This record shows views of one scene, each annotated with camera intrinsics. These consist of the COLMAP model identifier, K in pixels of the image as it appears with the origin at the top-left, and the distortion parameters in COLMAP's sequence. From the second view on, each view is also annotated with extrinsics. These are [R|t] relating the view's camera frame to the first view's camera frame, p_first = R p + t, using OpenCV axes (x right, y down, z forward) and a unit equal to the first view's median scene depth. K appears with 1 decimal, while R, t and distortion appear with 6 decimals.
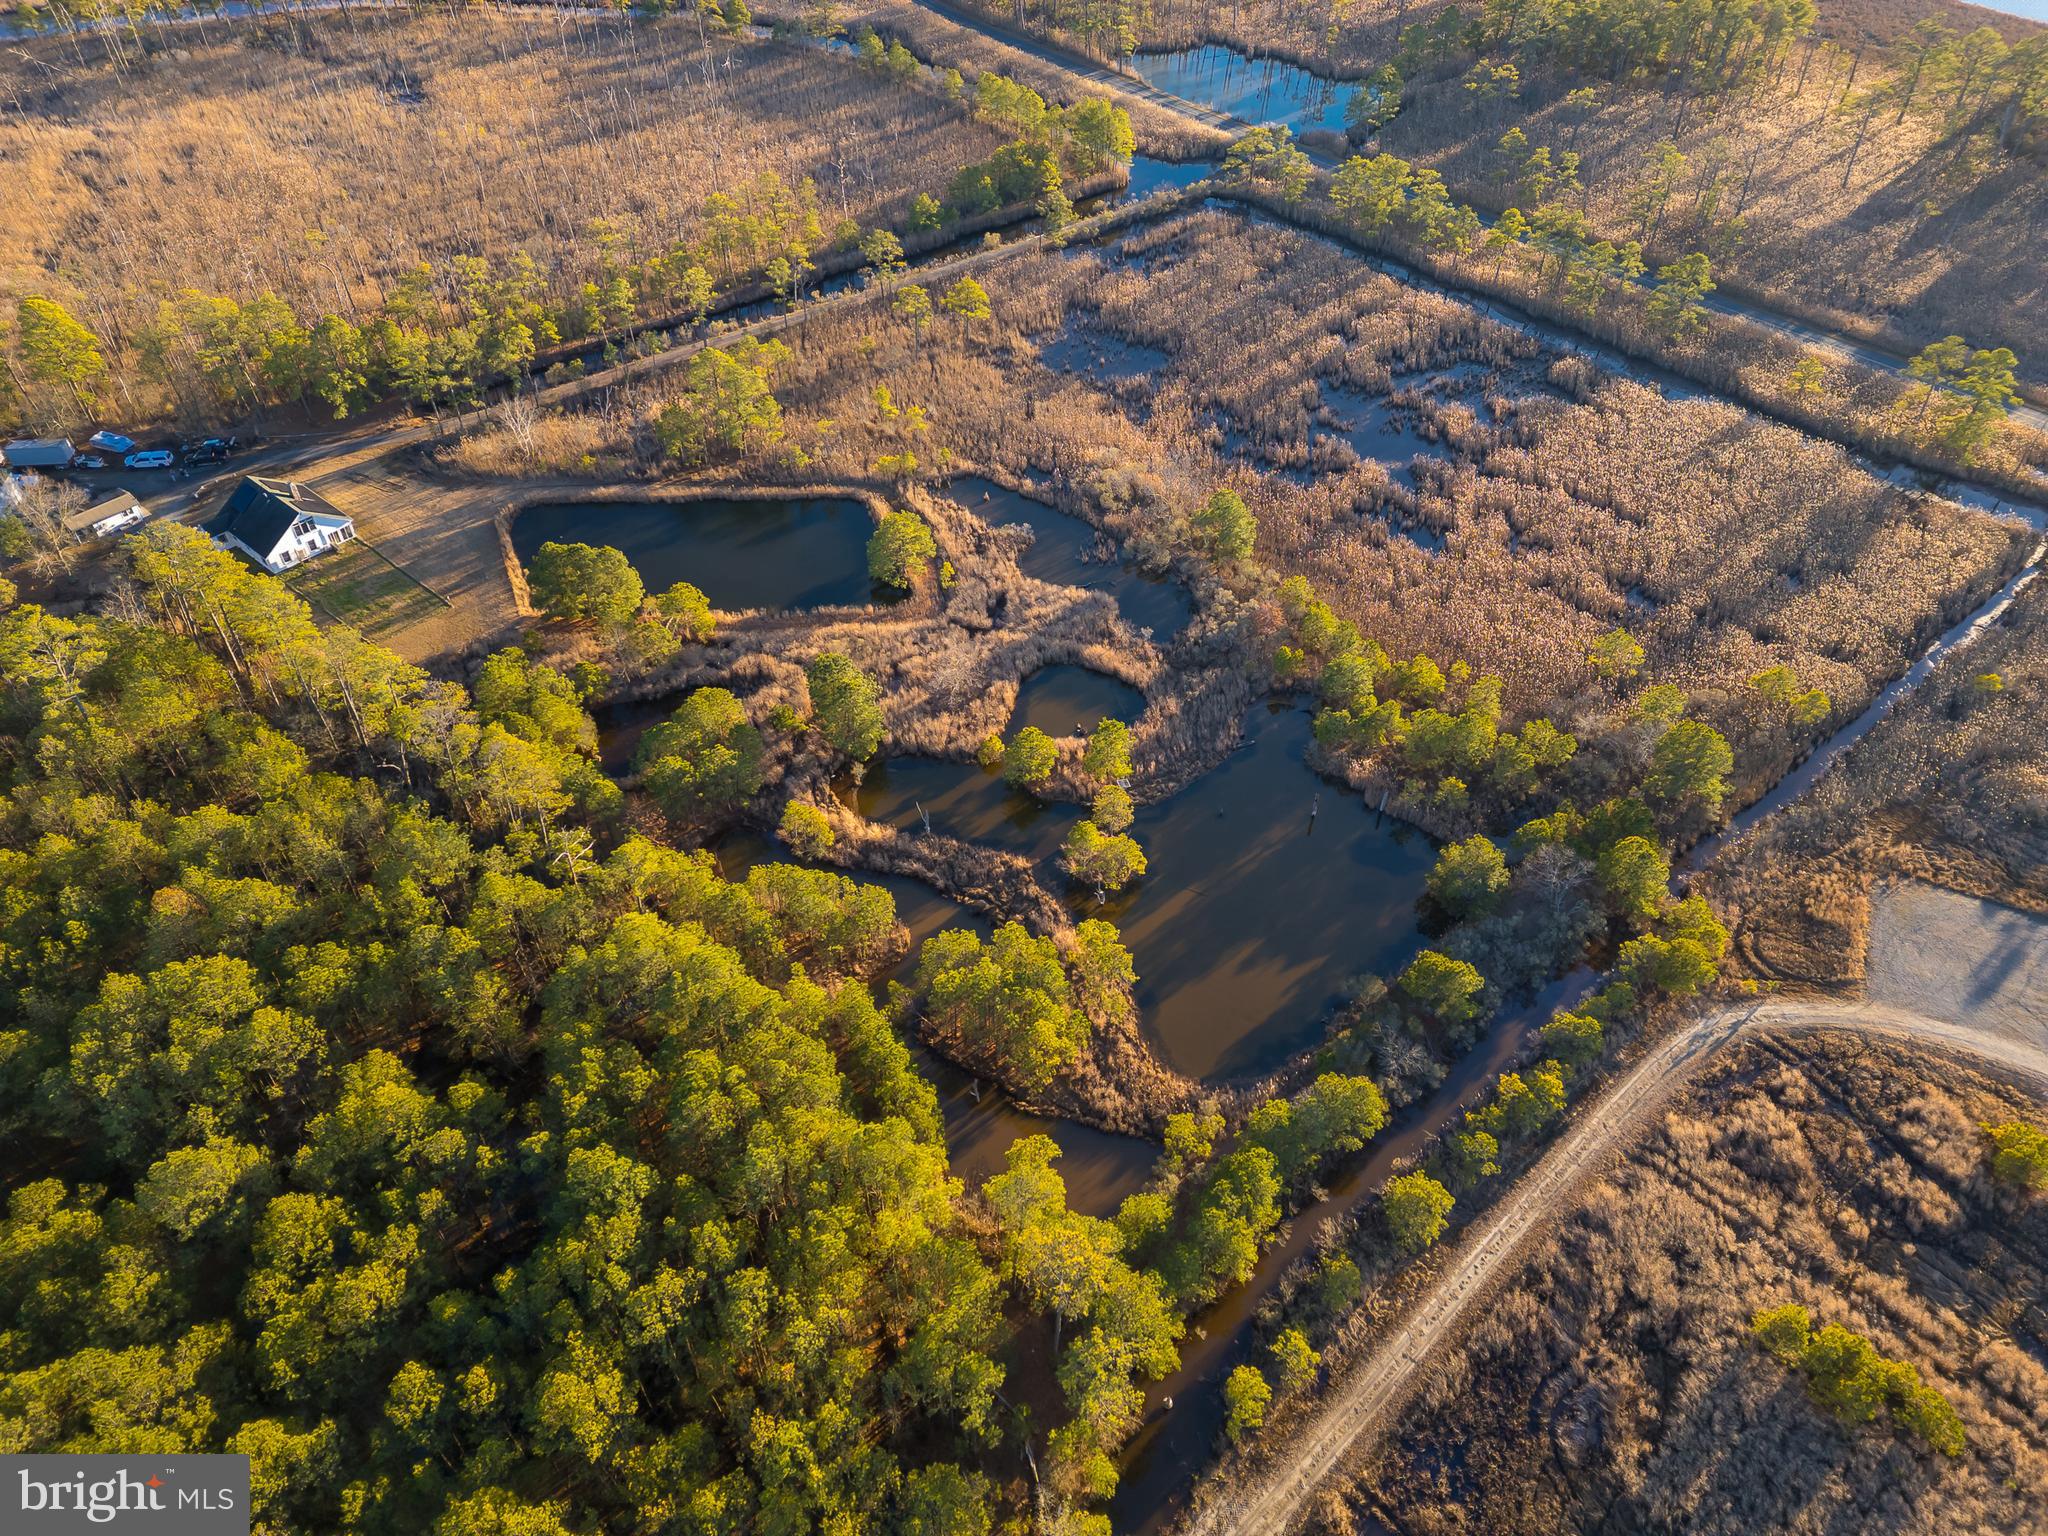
lens RADIAL K [[1405.1, 0, 1024.0], [0, 1405.1, 768.0], [0, 0, 1]] dist [0.095288, -0.094355]
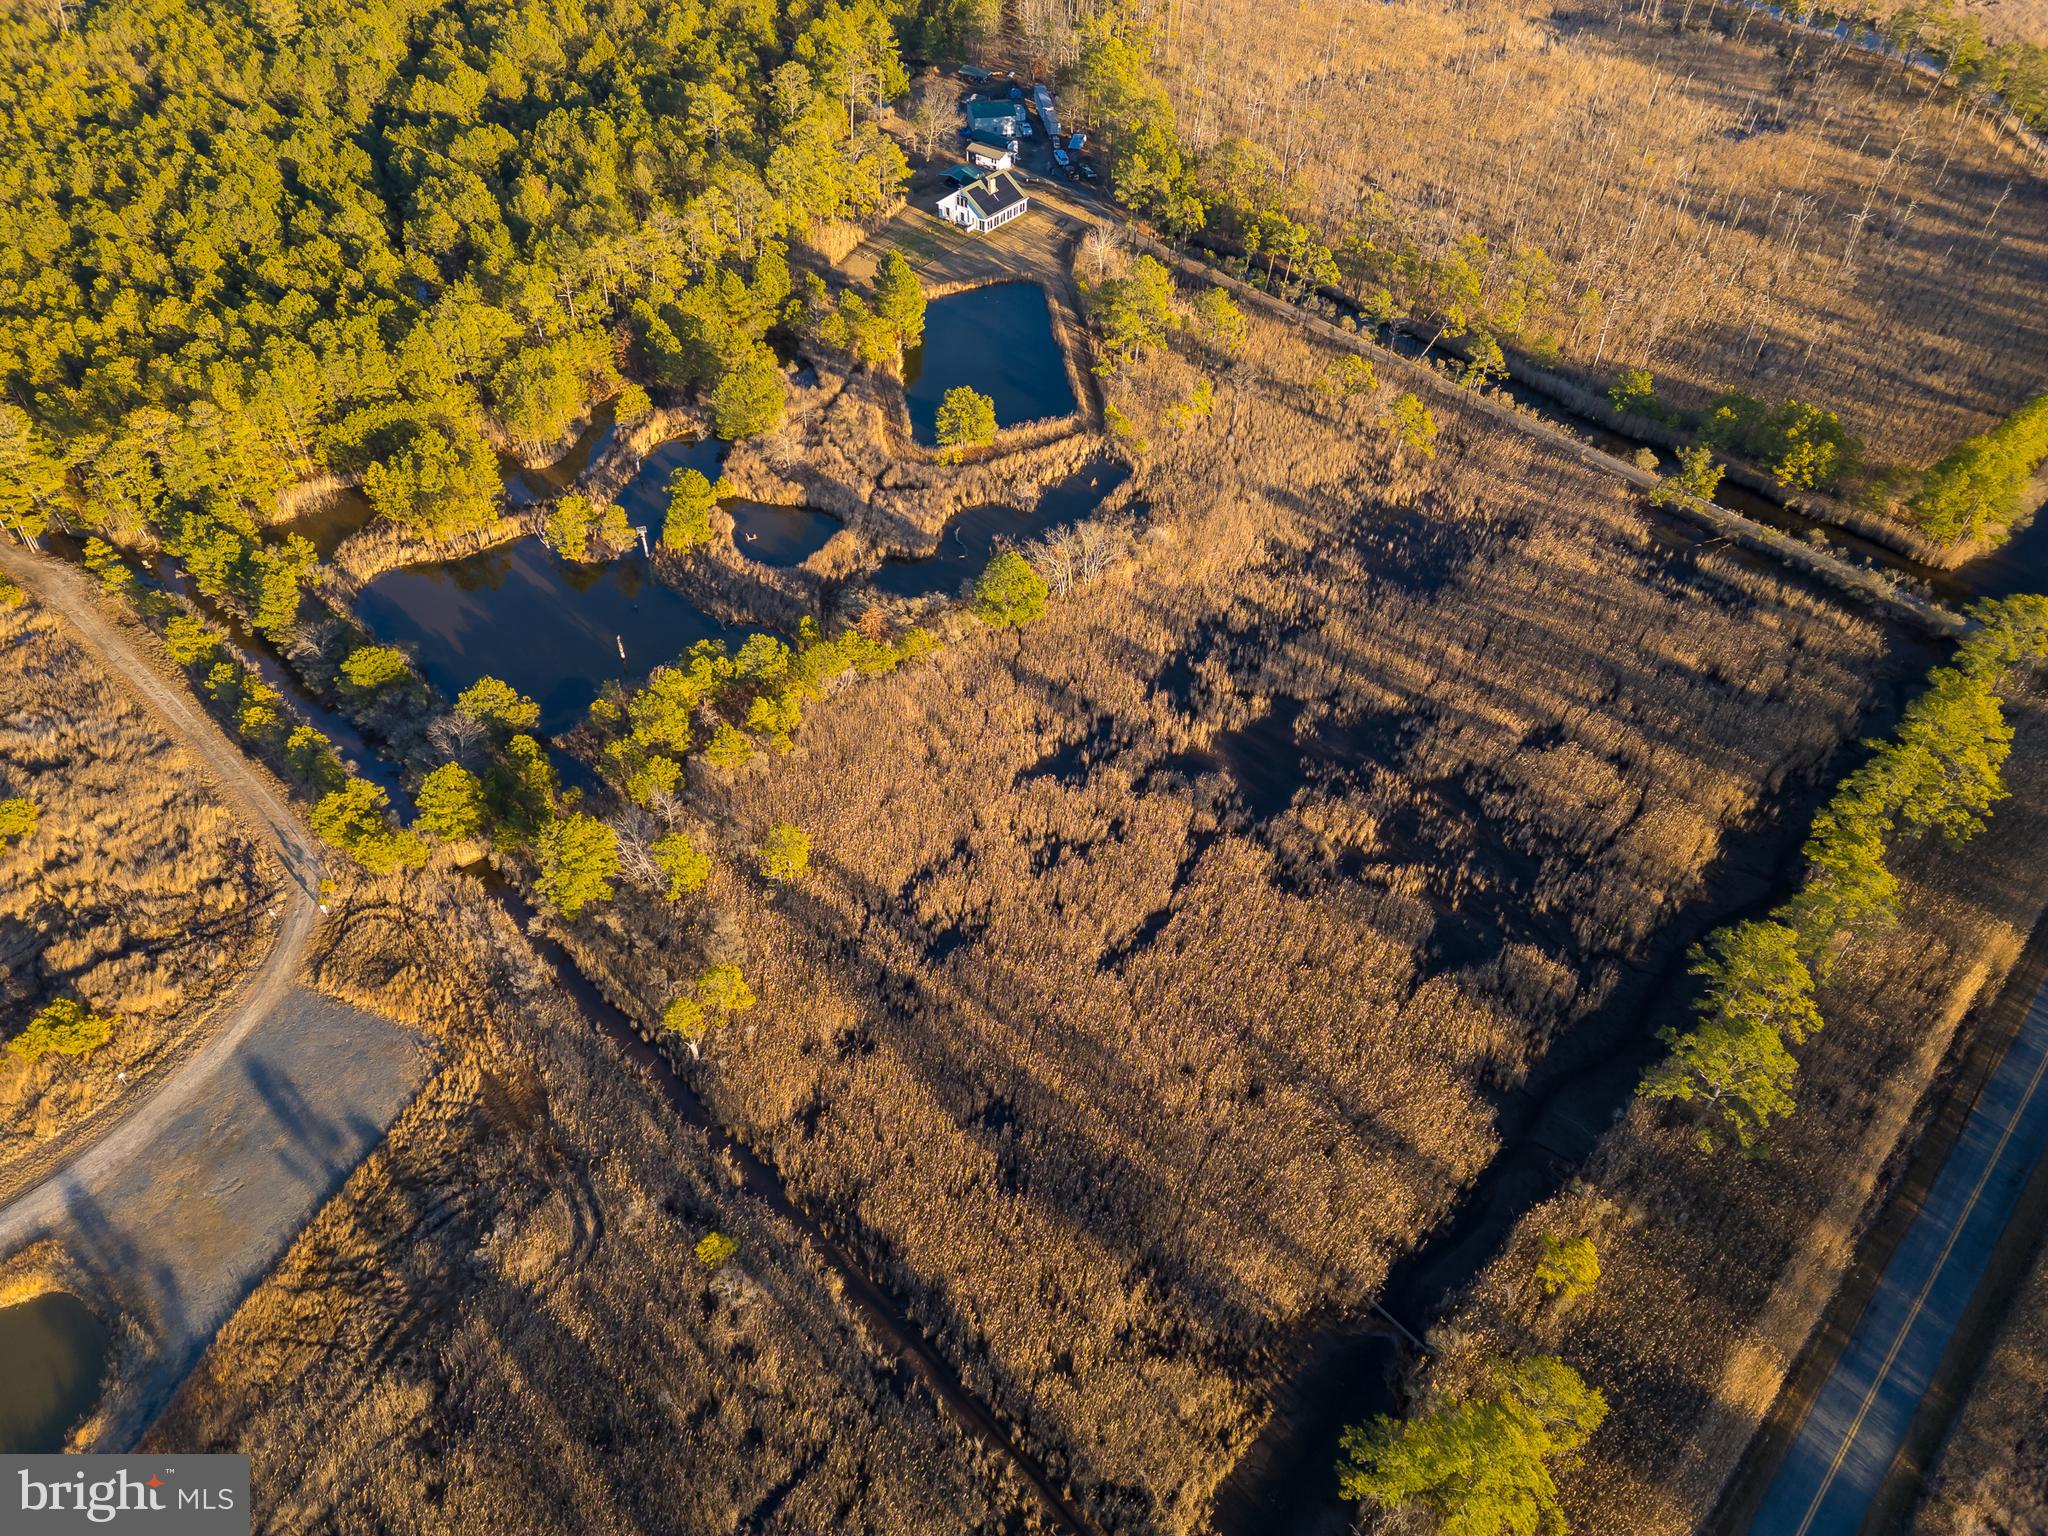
lens RADIAL K [[1410.7, 0, 1024.0], [0, 1410.7, 768.0], [0, 0, 1]] dist [0.077437, -0.064975]
pose [[0.059331, 0.686461, -0.724742, 0.908127], [-0.703163, 0.544070, 0.457766, -0.543876], [0.708549, 0.482452, 0.514974, 0.564152]]
